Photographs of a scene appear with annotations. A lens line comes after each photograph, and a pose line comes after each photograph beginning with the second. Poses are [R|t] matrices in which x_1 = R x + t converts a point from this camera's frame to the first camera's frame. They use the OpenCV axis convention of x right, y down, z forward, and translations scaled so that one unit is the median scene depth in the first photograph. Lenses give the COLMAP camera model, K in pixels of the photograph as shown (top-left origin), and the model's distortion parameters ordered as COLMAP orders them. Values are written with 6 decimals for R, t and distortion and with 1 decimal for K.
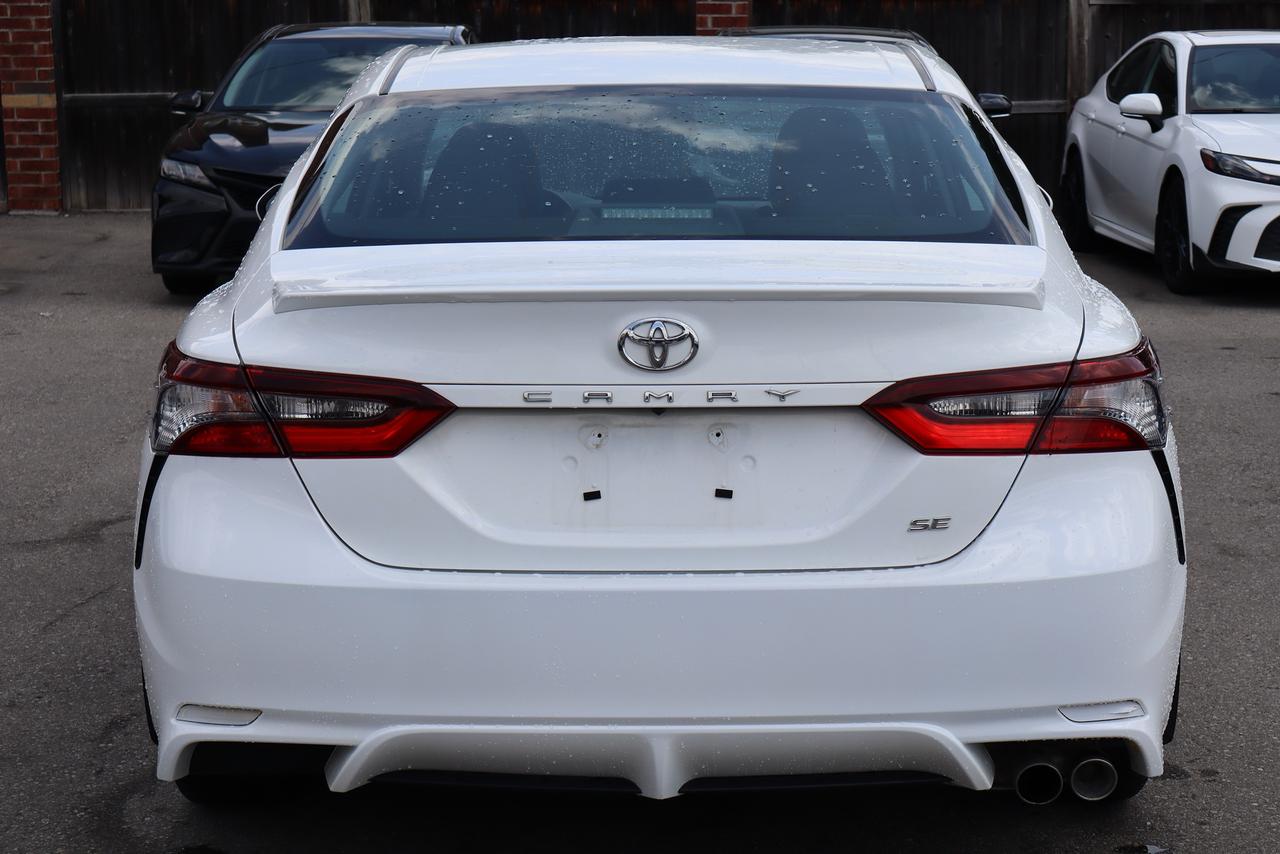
lens RADIAL K [[2644.7, 0, 637.8], [0, 2644.7, 425.9], [0, 0, 1]] dist [-0.064061, 0.000000]
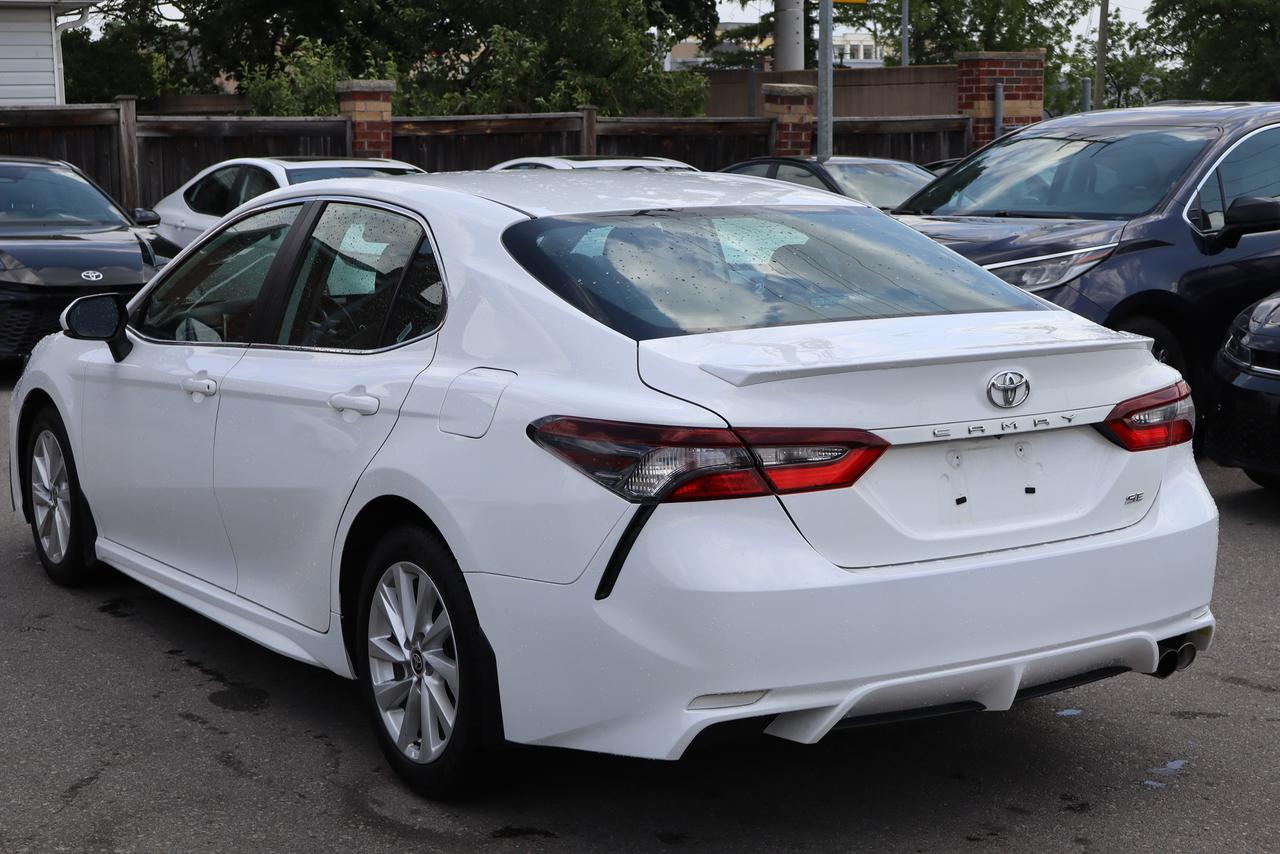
lens RADIAL K [[2082.8, 0, 642.1], [0, 2082.8, 421.5], [0, 0, 1]] dist [0.017119, 0.000000]
pose [[0.832162, -0.075252, 0.549402, -0.762253], [0.086519, 0.996236, 0.005408, -0.036111], [-0.547741, 0.043034, 0.835541, 0.168316]]
